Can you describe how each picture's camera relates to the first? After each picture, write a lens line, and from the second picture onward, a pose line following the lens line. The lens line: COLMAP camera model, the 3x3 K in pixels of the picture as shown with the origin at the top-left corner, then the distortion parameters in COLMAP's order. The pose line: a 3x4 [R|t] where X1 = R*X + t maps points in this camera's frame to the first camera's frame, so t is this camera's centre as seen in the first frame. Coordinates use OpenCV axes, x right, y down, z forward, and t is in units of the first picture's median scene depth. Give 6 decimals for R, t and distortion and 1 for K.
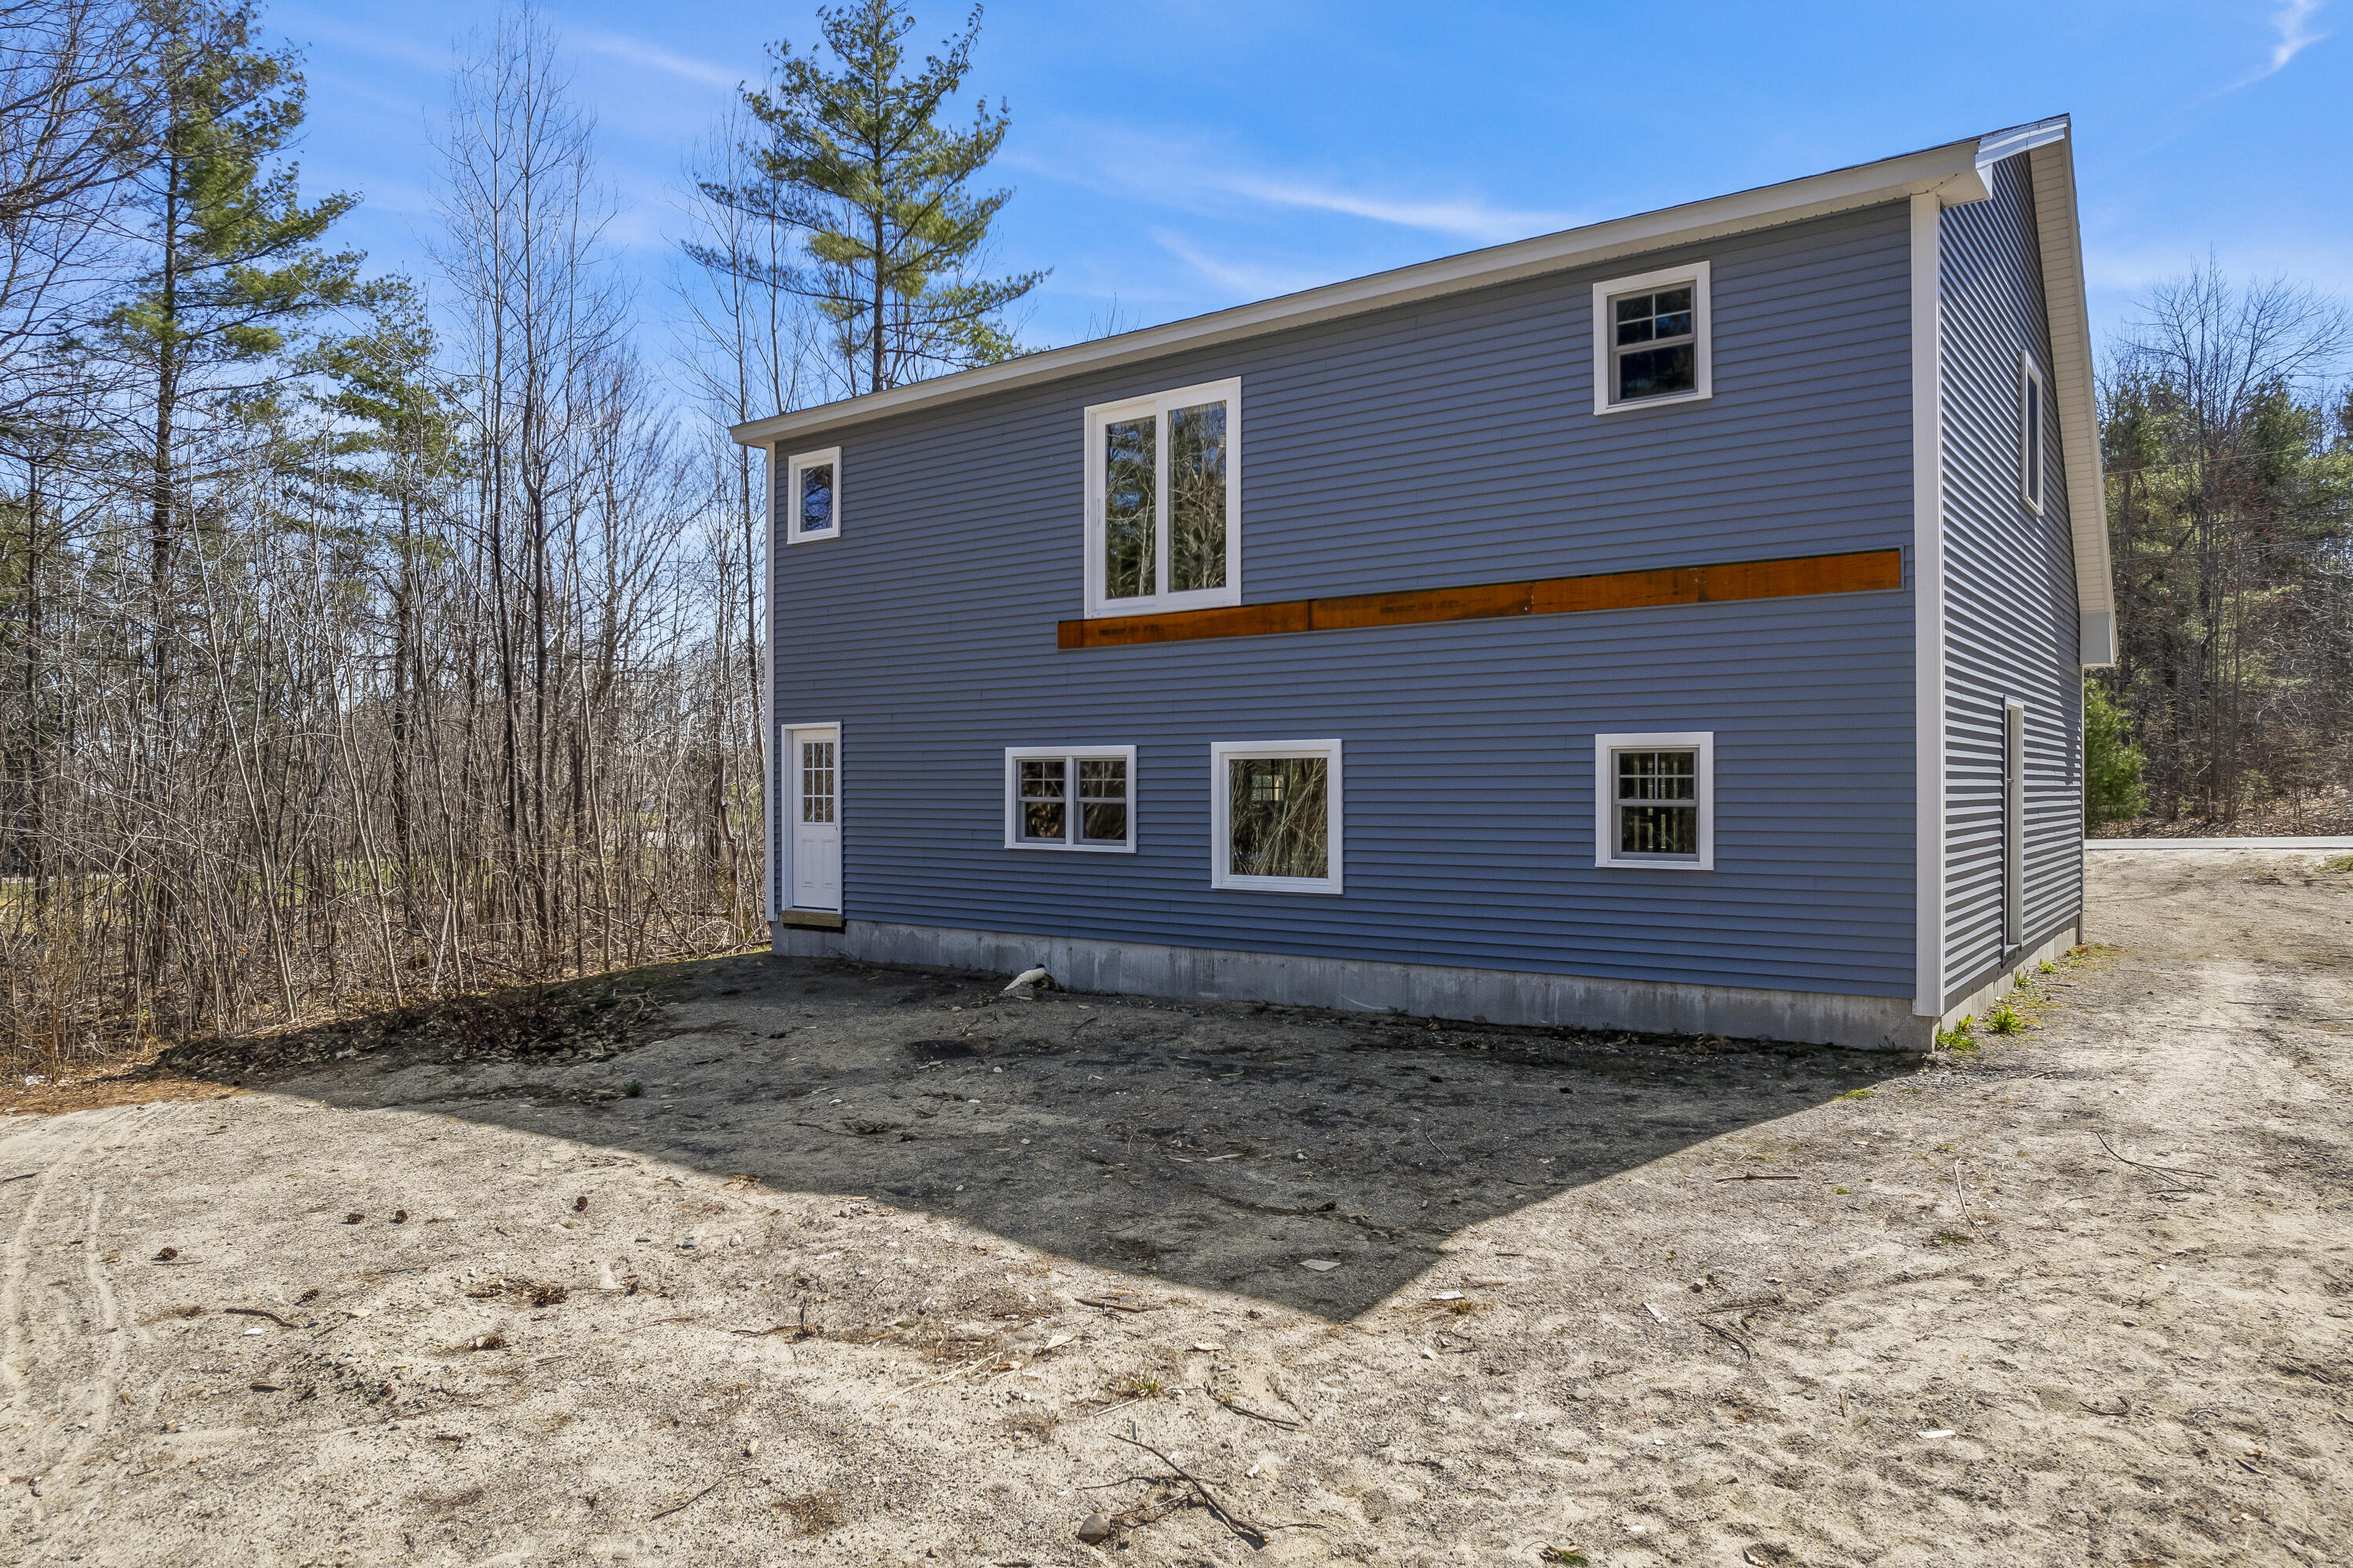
lens RADIAL K [[1506.0, 0, 1191.0], [0, 1506.0, 790.5], [0, 0, 1]] dist [-0.081061, 0.074863]
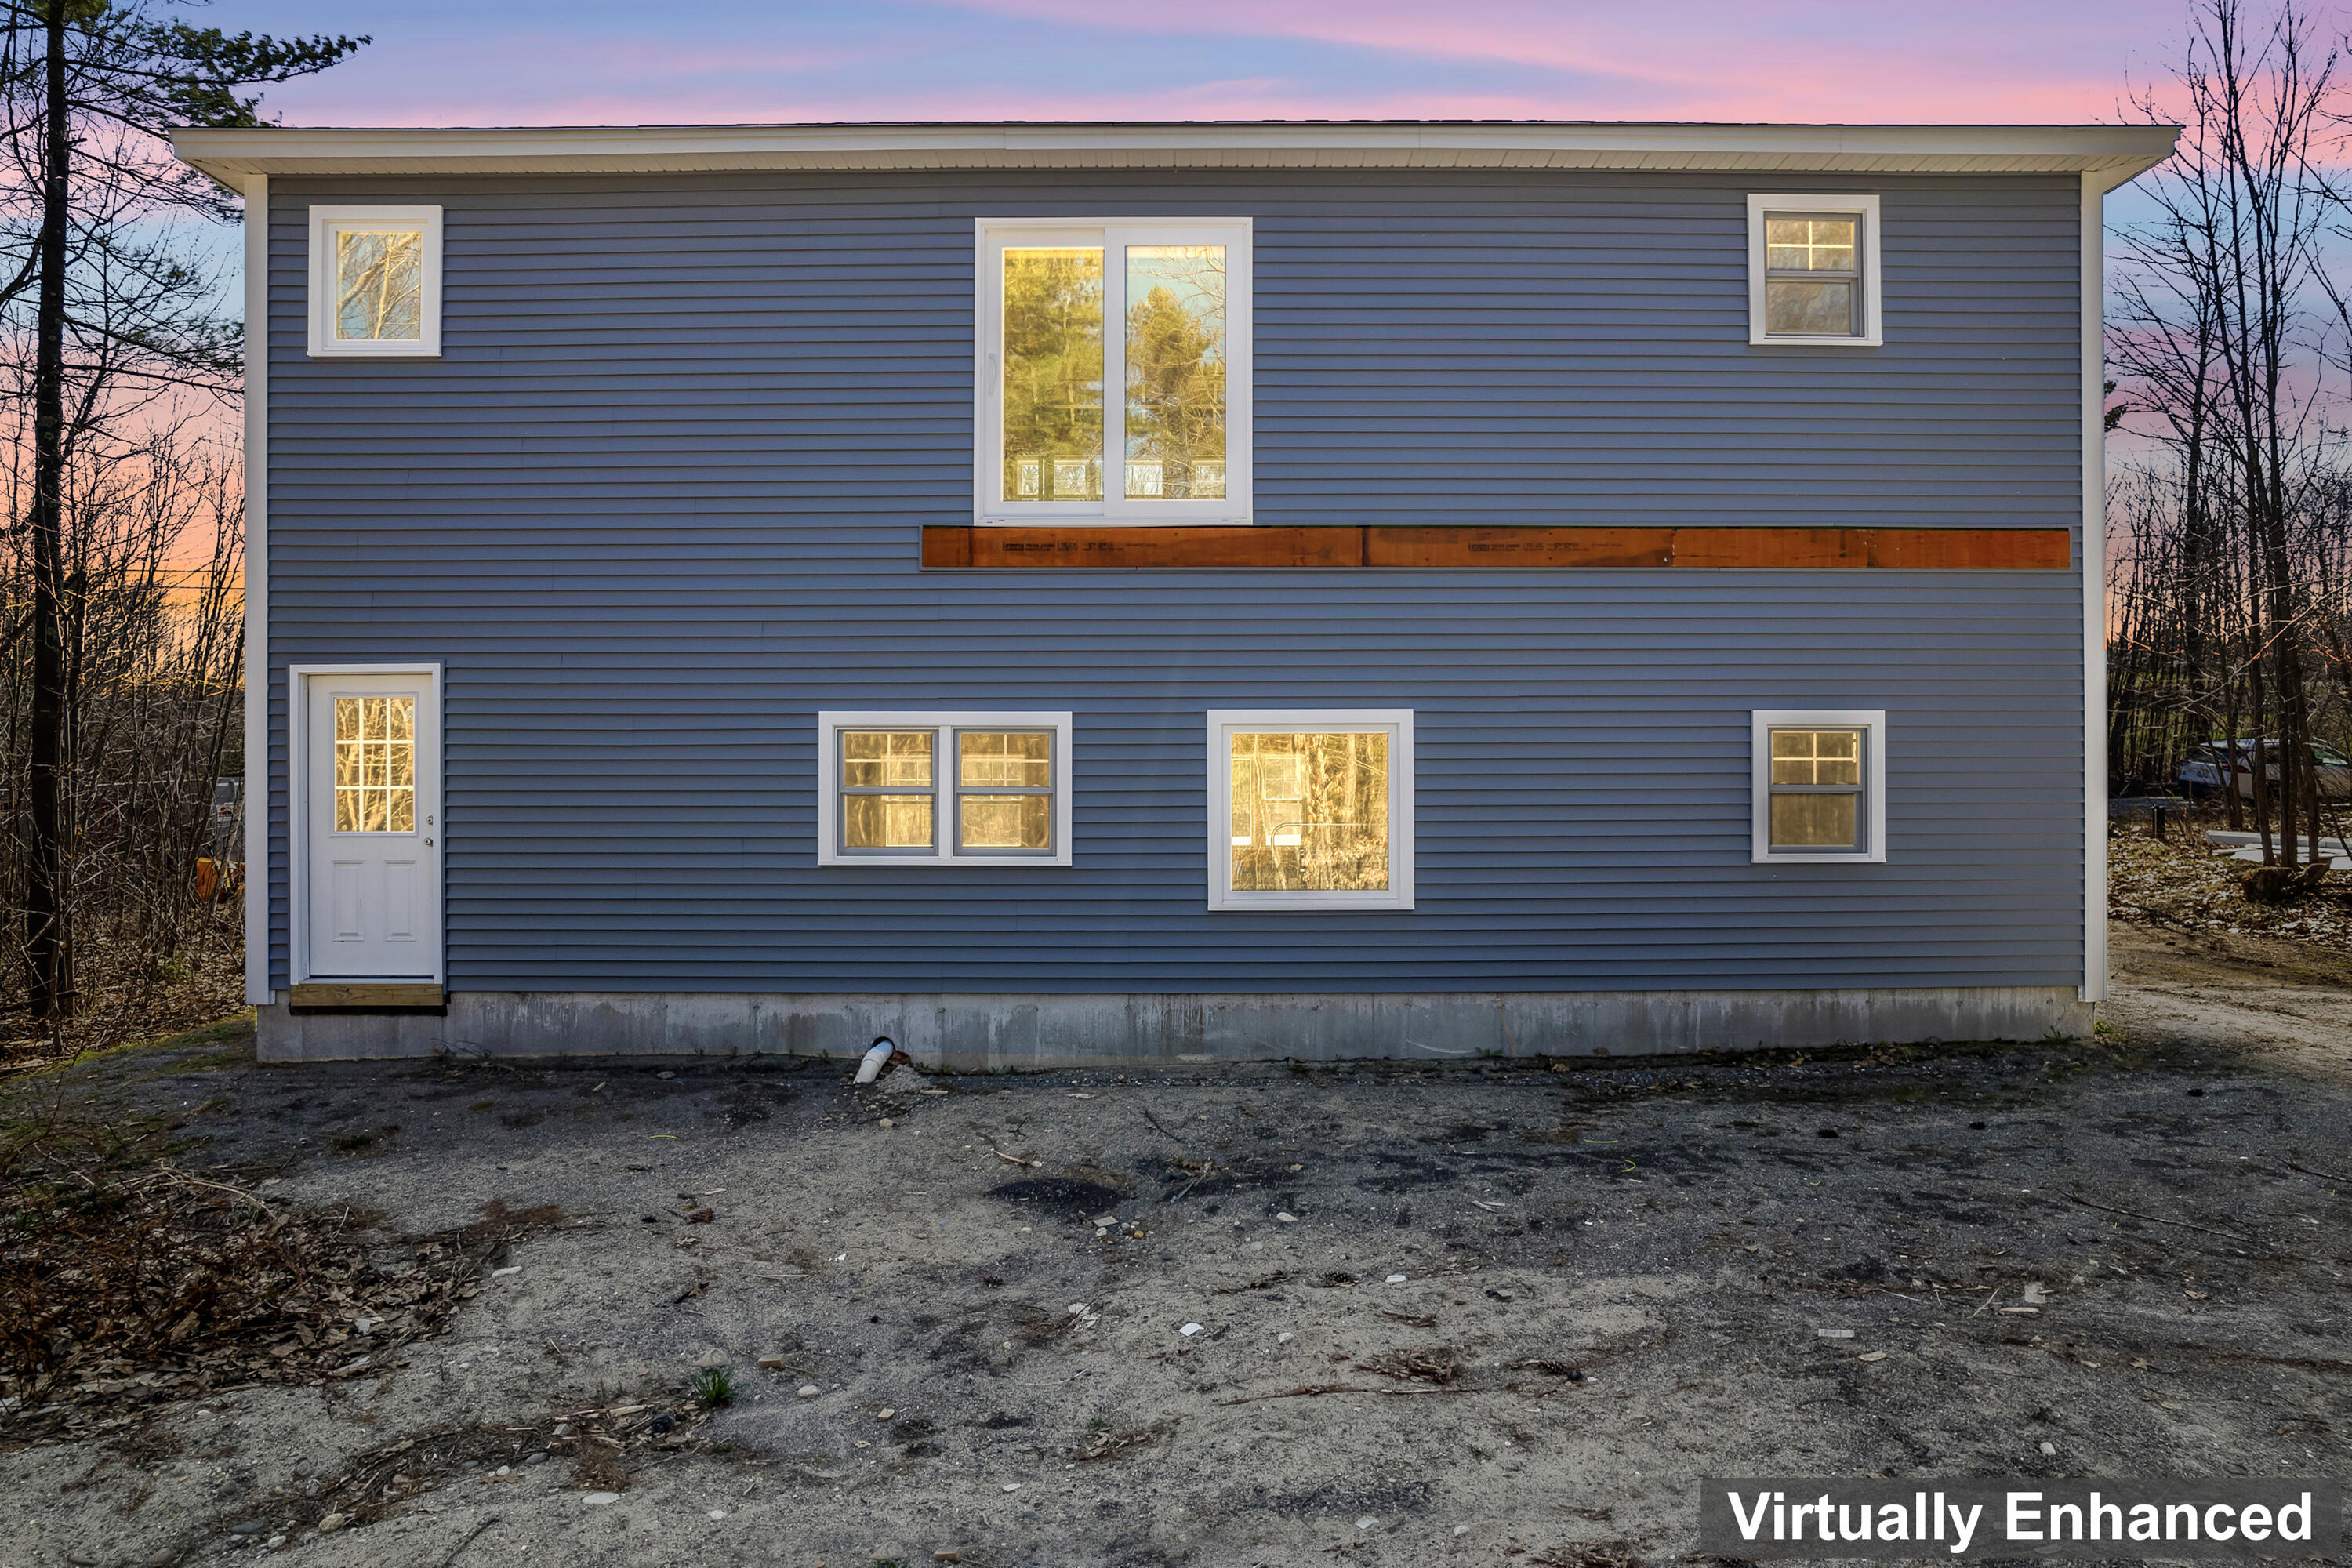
lens RADIAL K [[1505.3, 0, 1190.5], [0, 1505.3, 790.5], [0, 0, 1]] dist [-0.081061, 0.074863]
pose [[0.799792, -0.000555, 0.600276, -0.468091], [0.002220, 0.999995, -0.002032, 0.009139], [-0.600273, 0.002958, 0.799790, 0.462875]]
